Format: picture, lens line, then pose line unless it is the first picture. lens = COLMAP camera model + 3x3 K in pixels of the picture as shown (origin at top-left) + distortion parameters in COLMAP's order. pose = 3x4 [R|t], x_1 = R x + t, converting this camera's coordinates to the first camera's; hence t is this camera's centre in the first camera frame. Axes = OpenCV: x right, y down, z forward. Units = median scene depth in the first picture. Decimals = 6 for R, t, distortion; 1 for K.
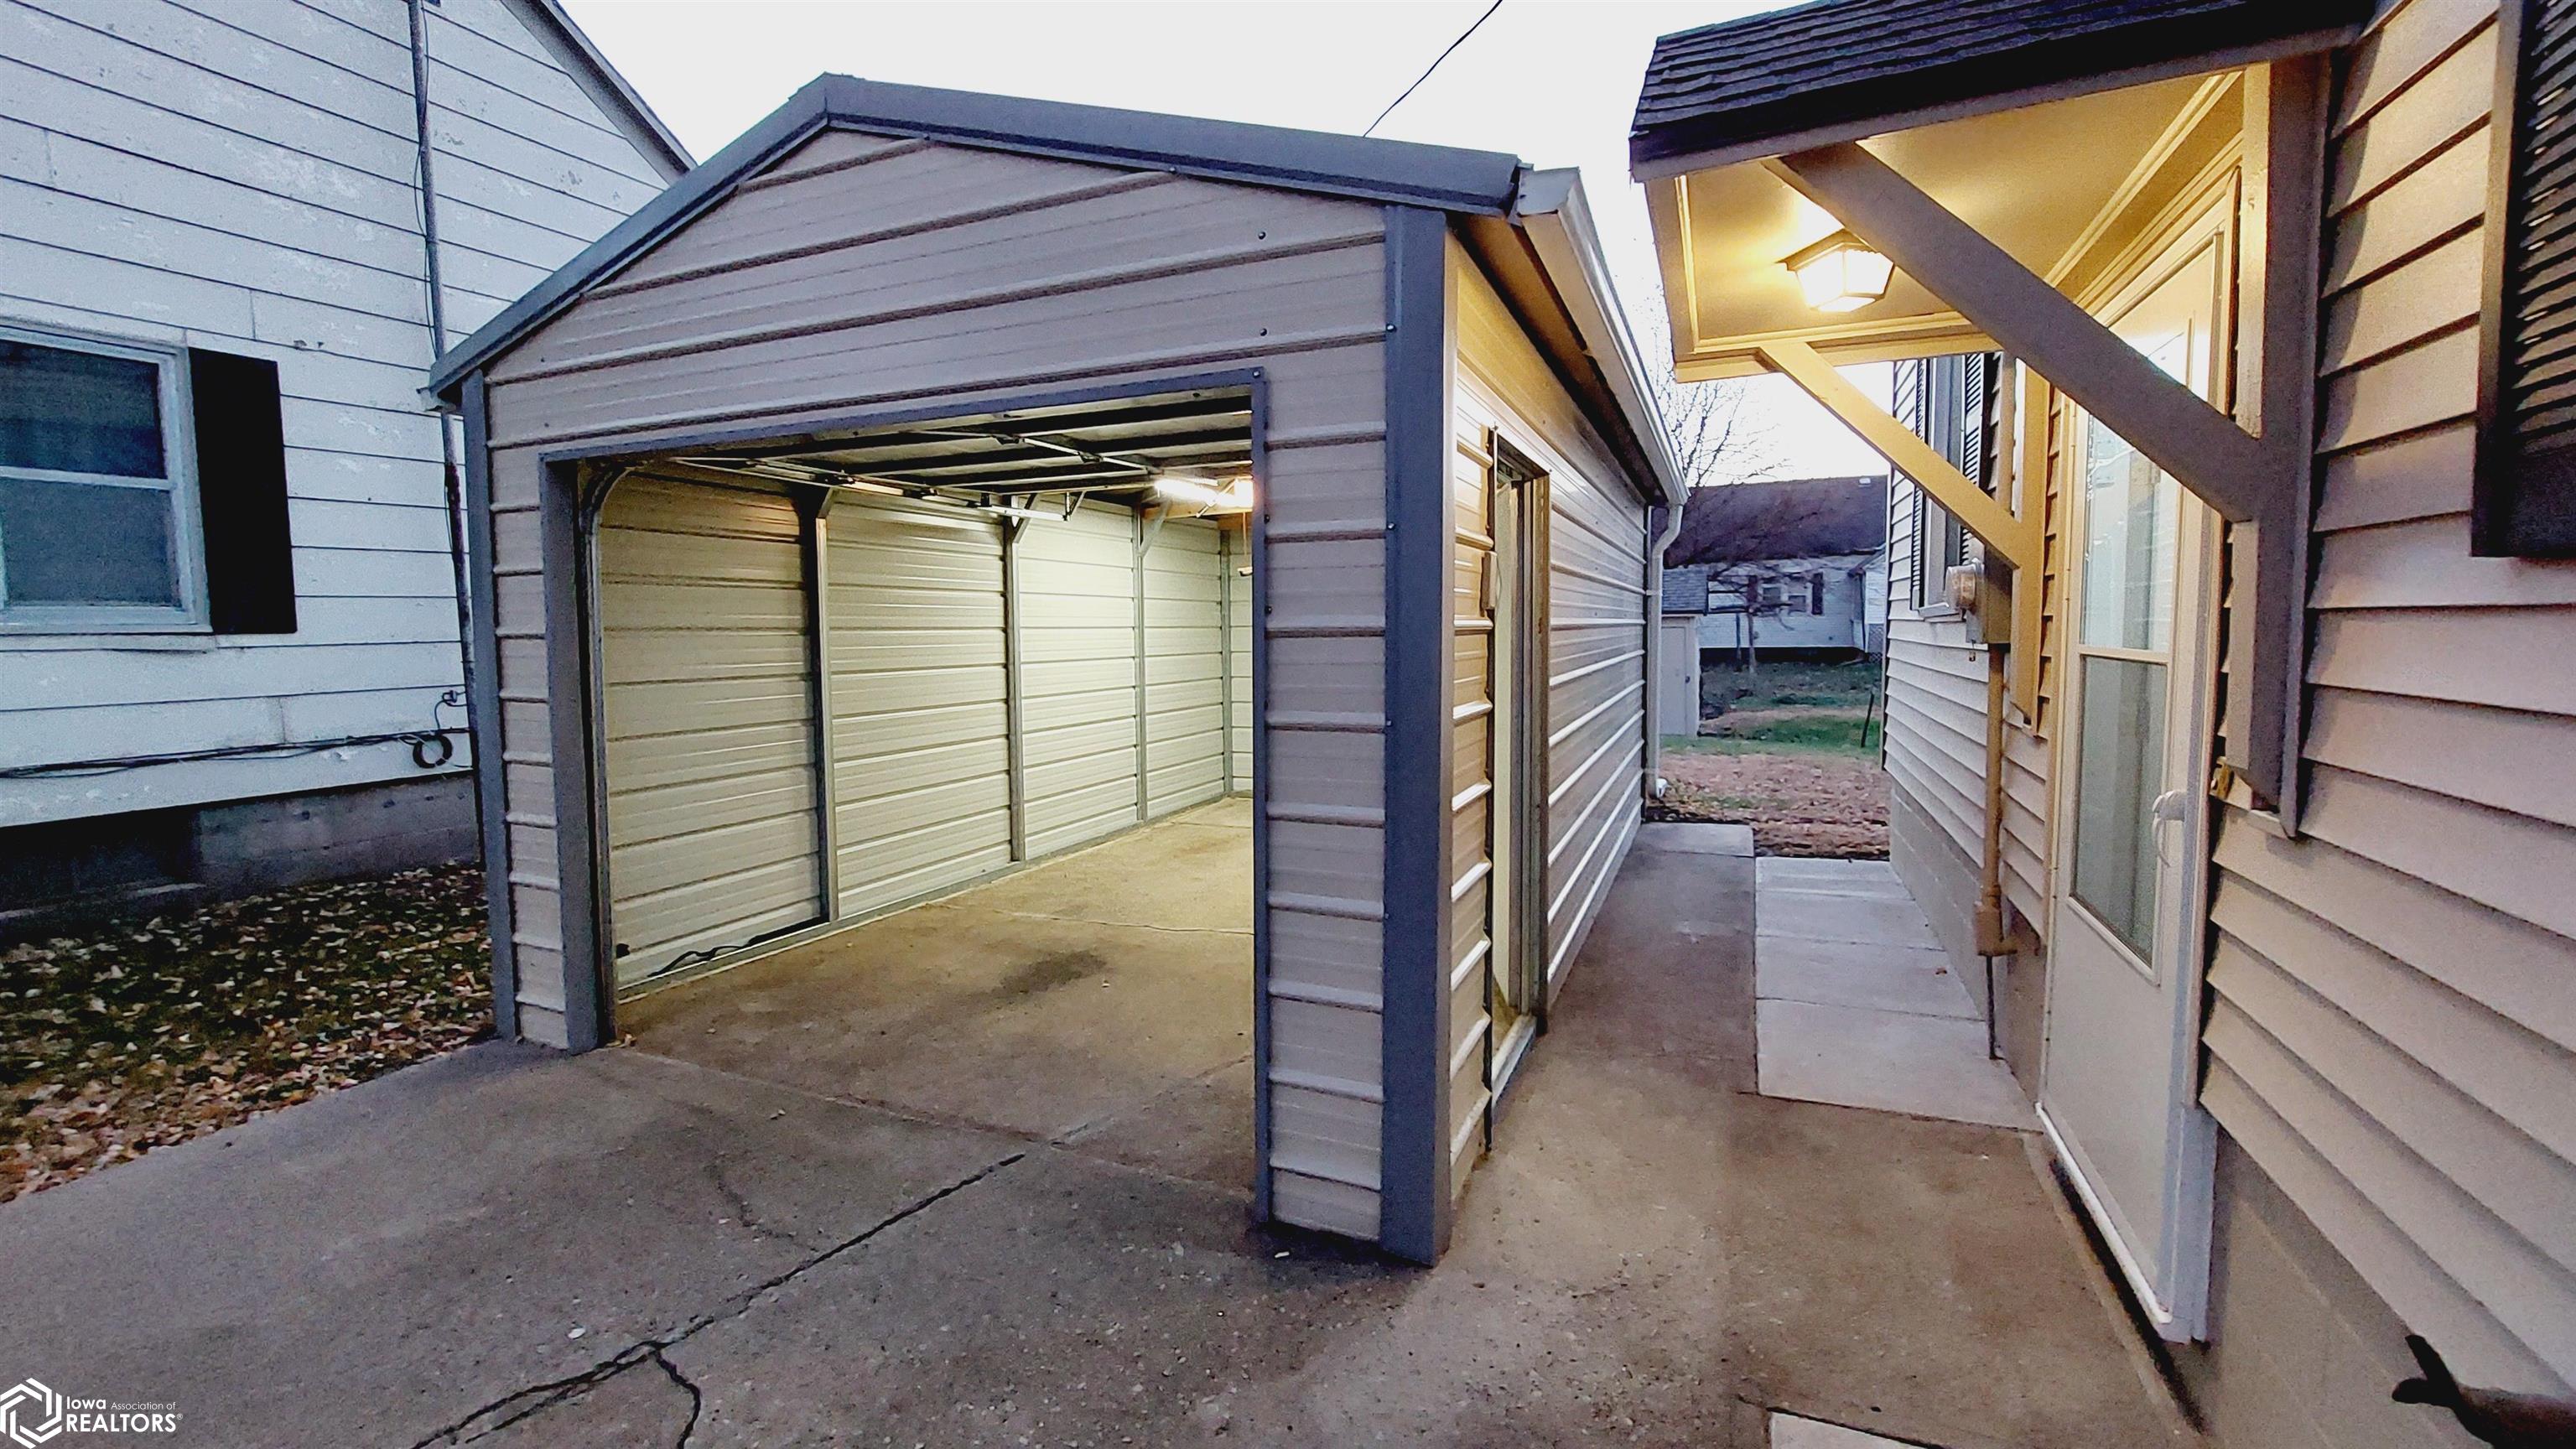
lens RADIAL K [[1039.8, 0, 1293.1], [0, 1039.8, 685.7], [0, 0, 1]] dist [-0.010708, -0.002170]
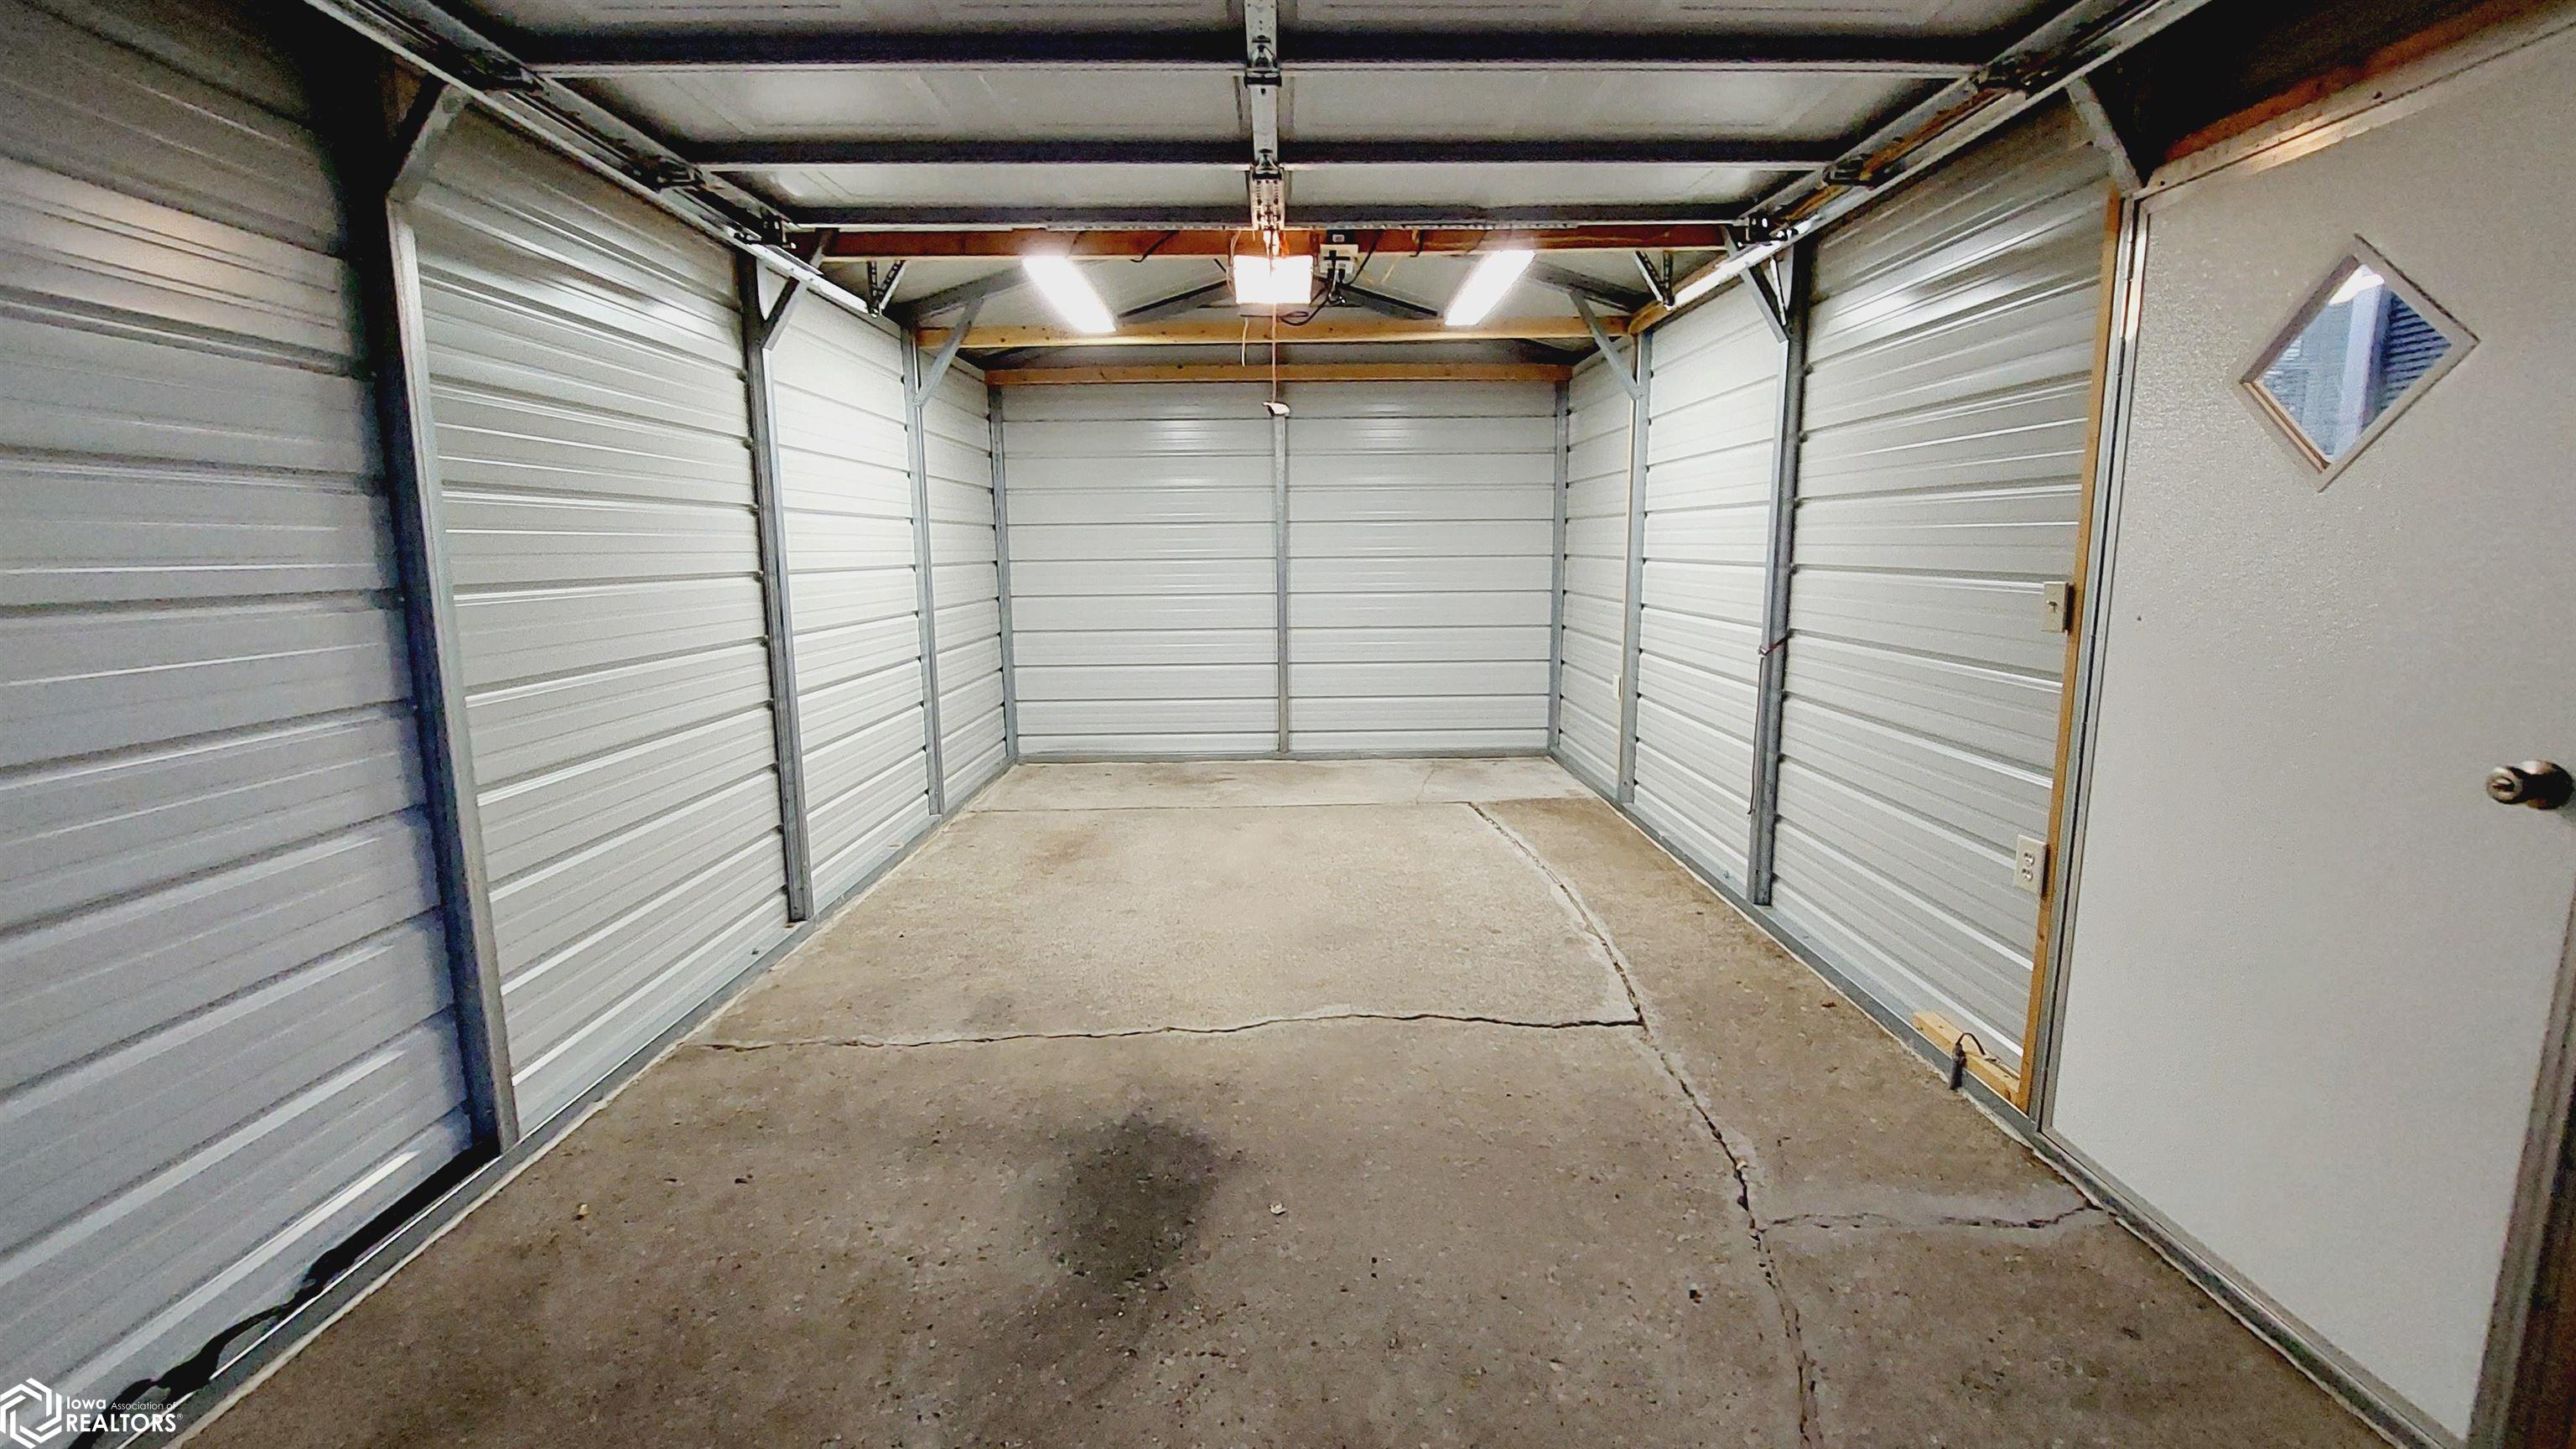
lens RADIAL K [[1039.8, 0, 1269.7], [0, 1039.8, 693.9], [0, 0, 1]] dist [-0.010708, -0.002170]
pose [[0.920158, -0.058316, 0.387179, -0.307083], [0.027604, 0.996048, 0.084419, 0.004459], [-0.390572, -0.066991, 0.918132, 0.486702]]
